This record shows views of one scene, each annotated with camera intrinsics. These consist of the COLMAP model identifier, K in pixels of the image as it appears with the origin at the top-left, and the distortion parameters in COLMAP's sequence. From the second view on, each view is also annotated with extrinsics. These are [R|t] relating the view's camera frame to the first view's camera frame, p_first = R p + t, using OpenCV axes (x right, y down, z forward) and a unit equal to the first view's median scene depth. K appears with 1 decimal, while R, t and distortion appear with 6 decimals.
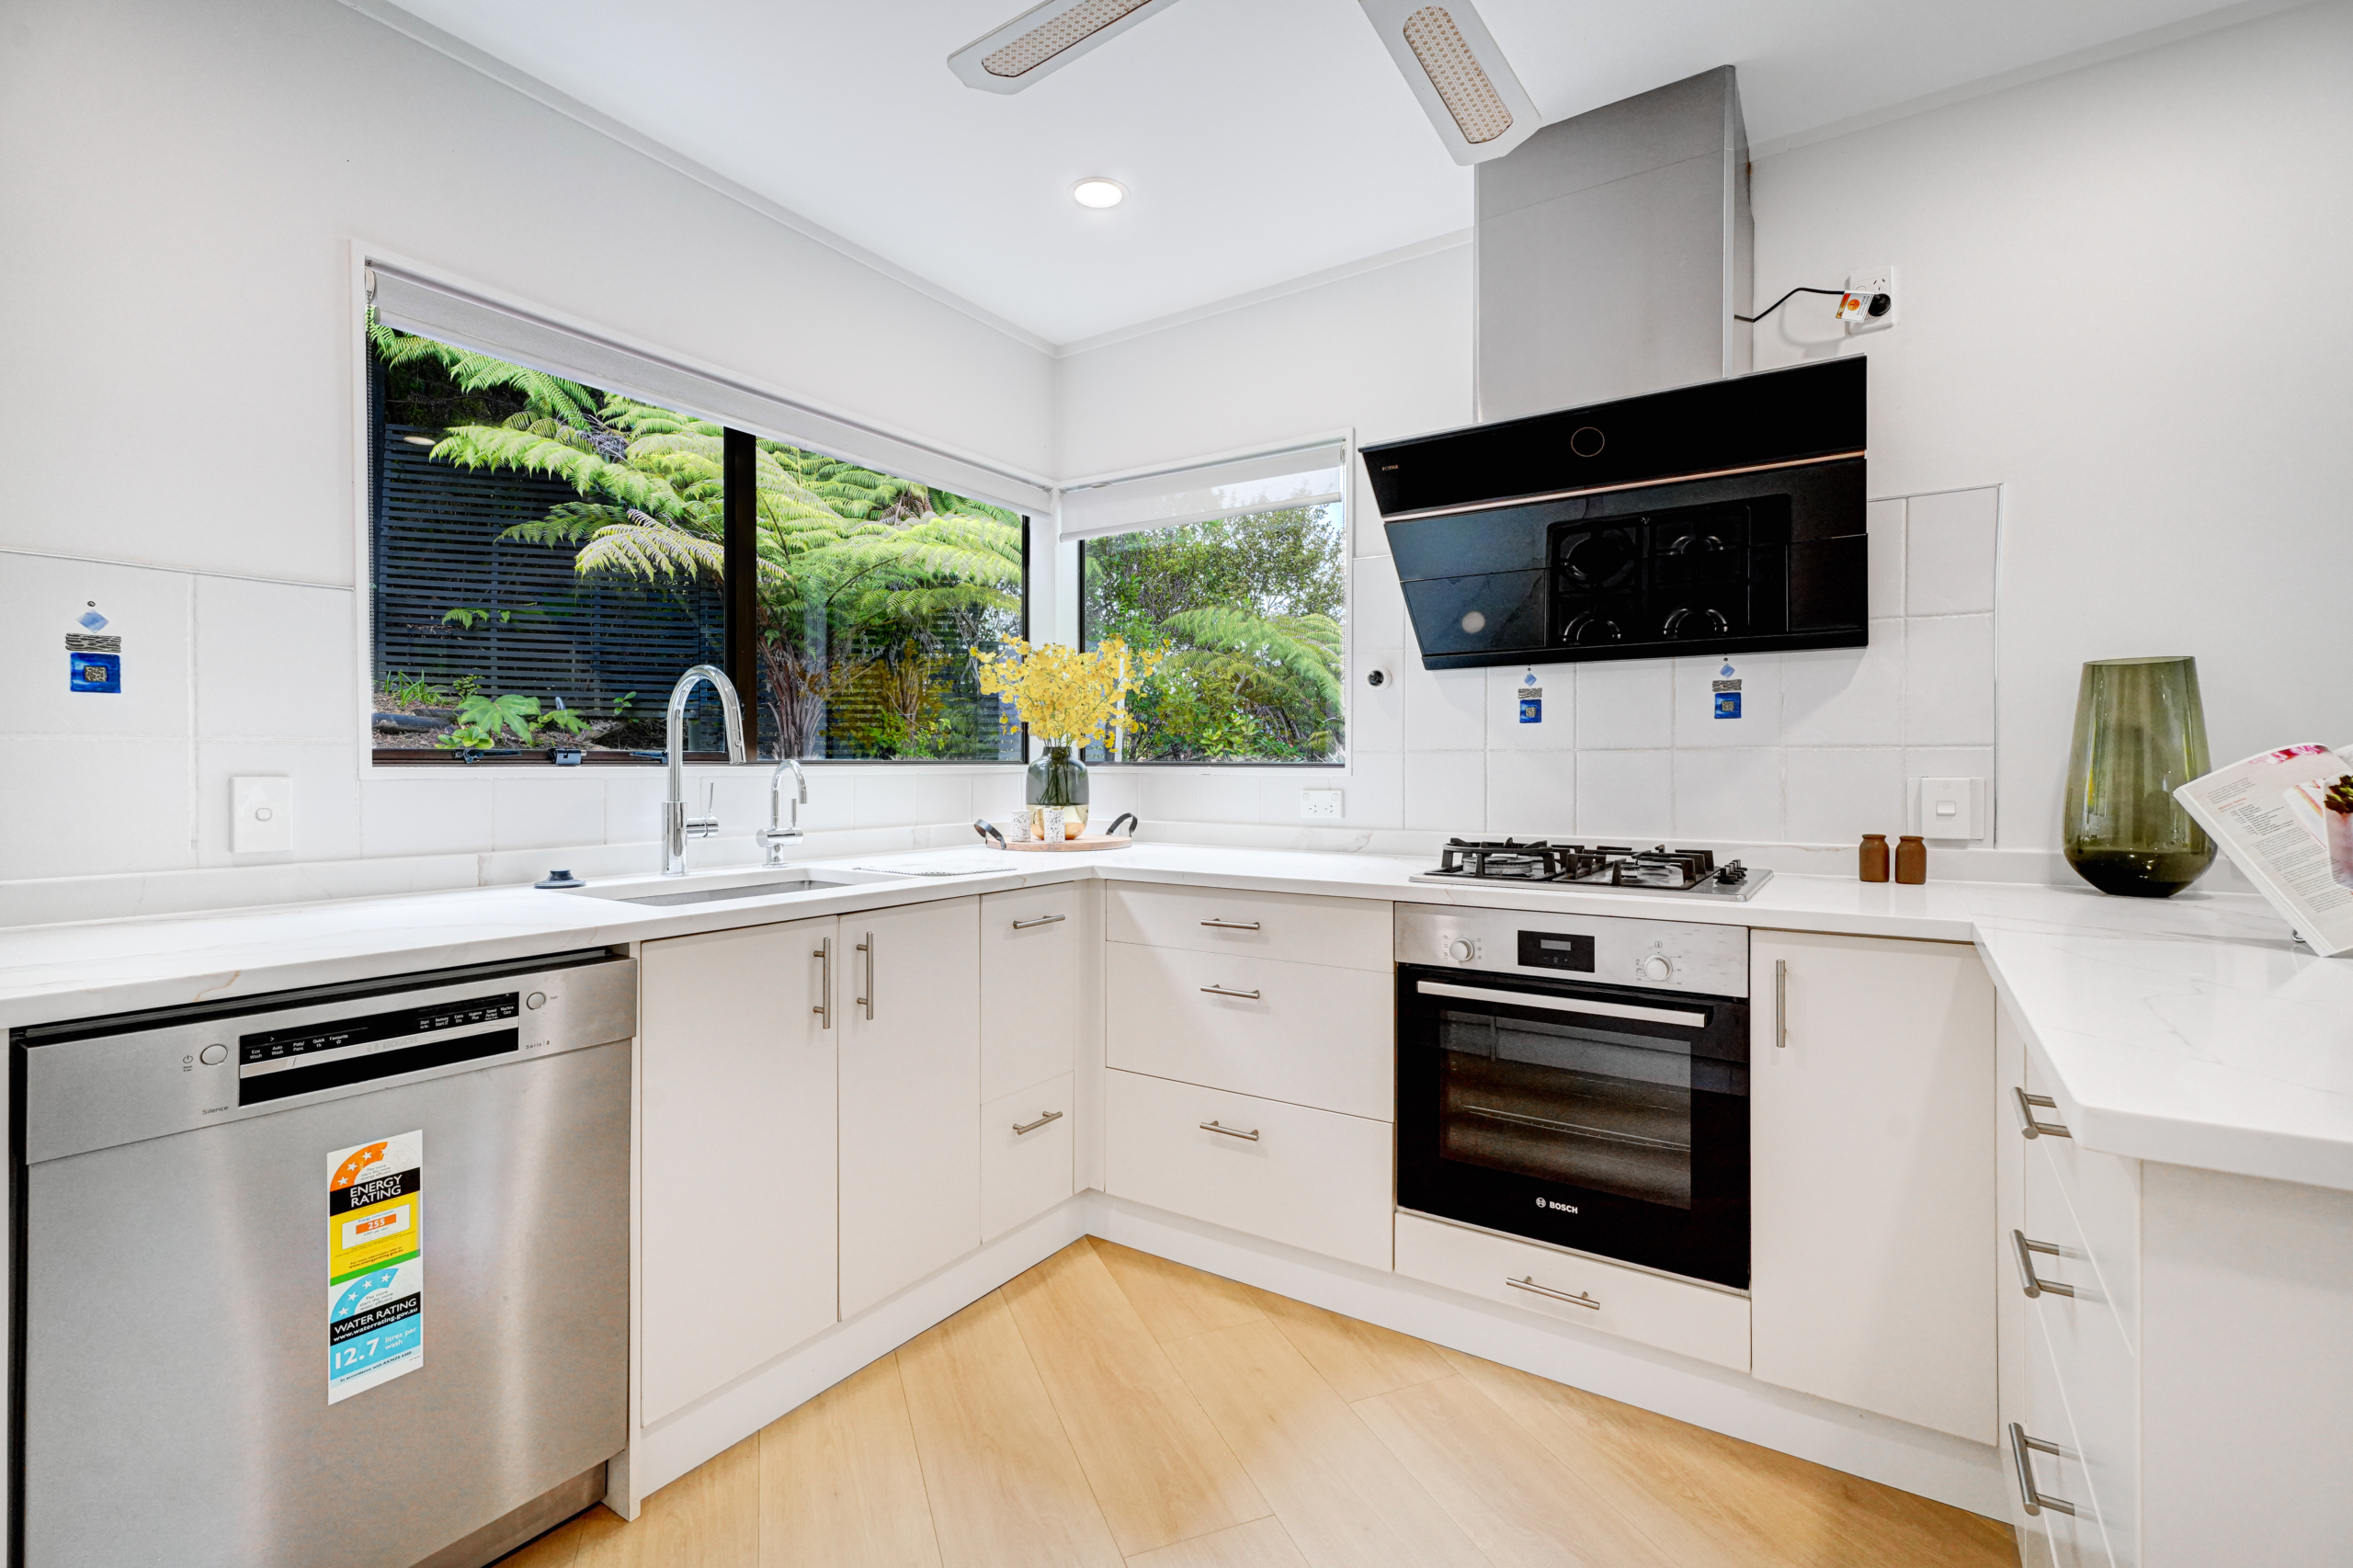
lens RADIAL K [[1050.4, 0, 1180.7], [0, 1050.4, 770.8], [0, 0, 1]] dist [-0.000326, 0.001334]
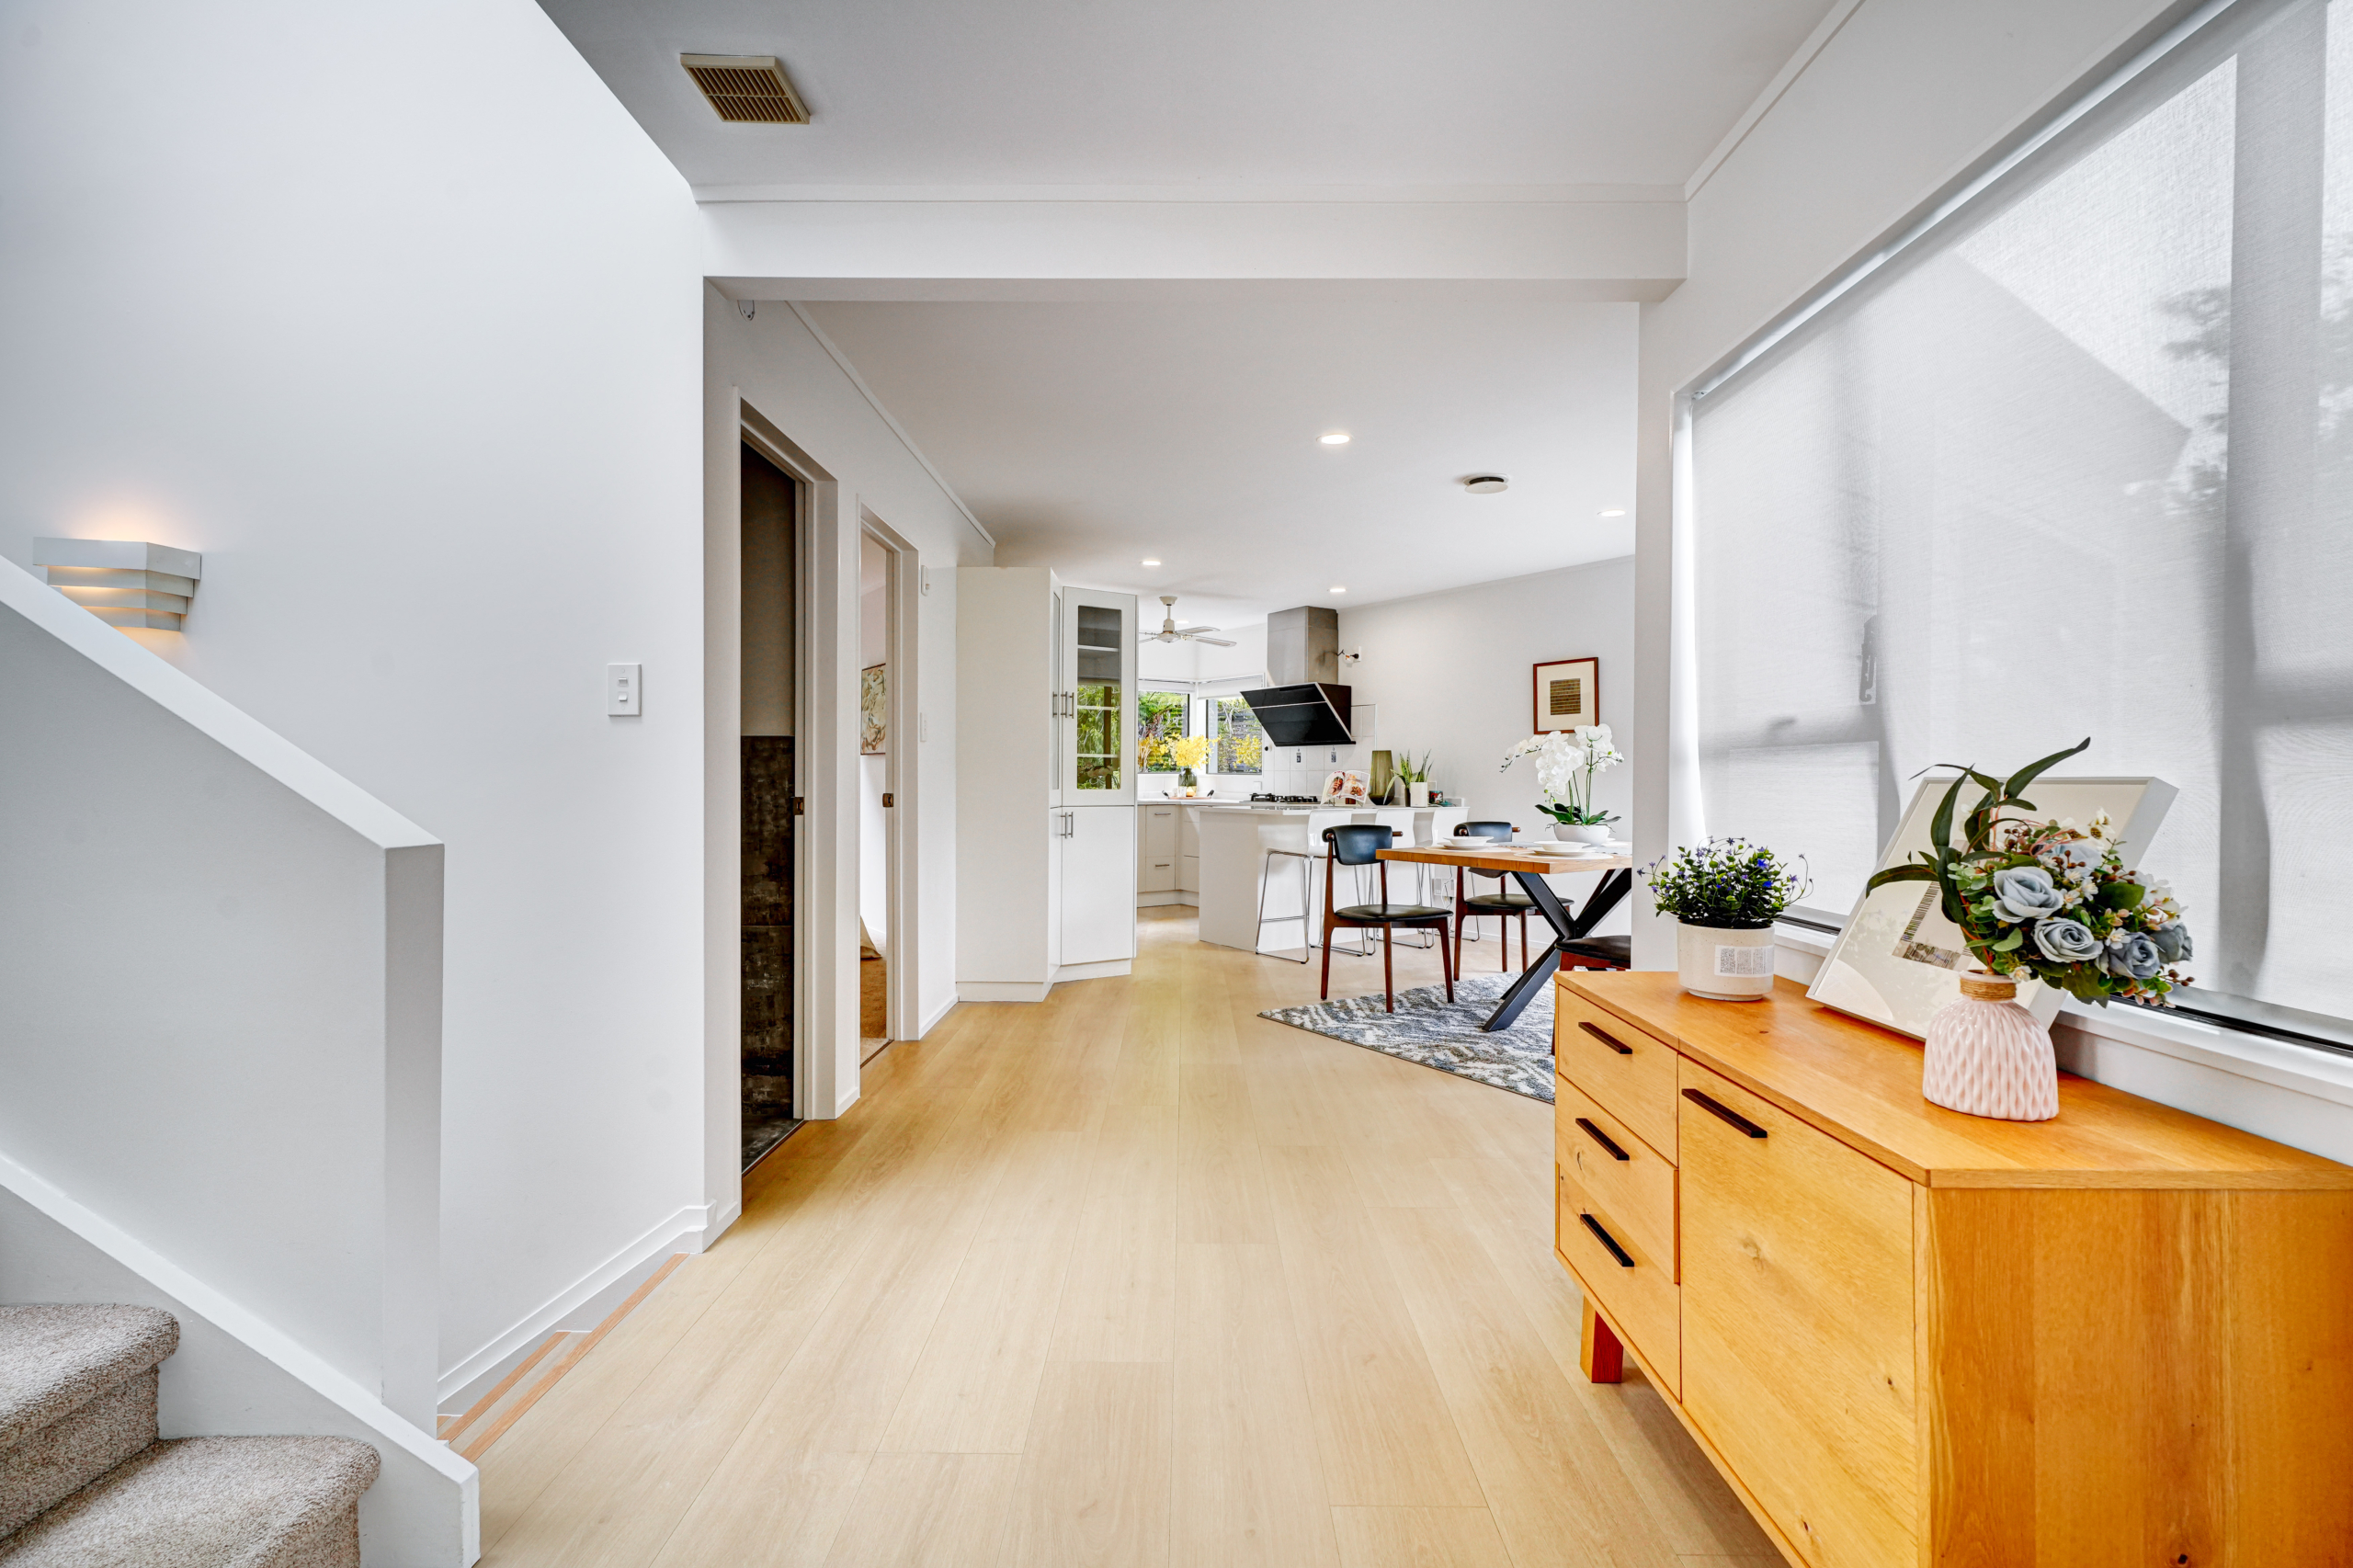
lens RADIAL K [[1050.4, 0, 1186.7], [0, 1050.4, 786.8], [0, 0, 1]] dist [-0.000326, 0.001334]
pose [[0.931648, 0.008956, -0.363253, 1.426776], [-0.006983, 0.999953, 0.006745, 0.016434], [0.363296, -0.003747, 0.931666, -2.718419]]
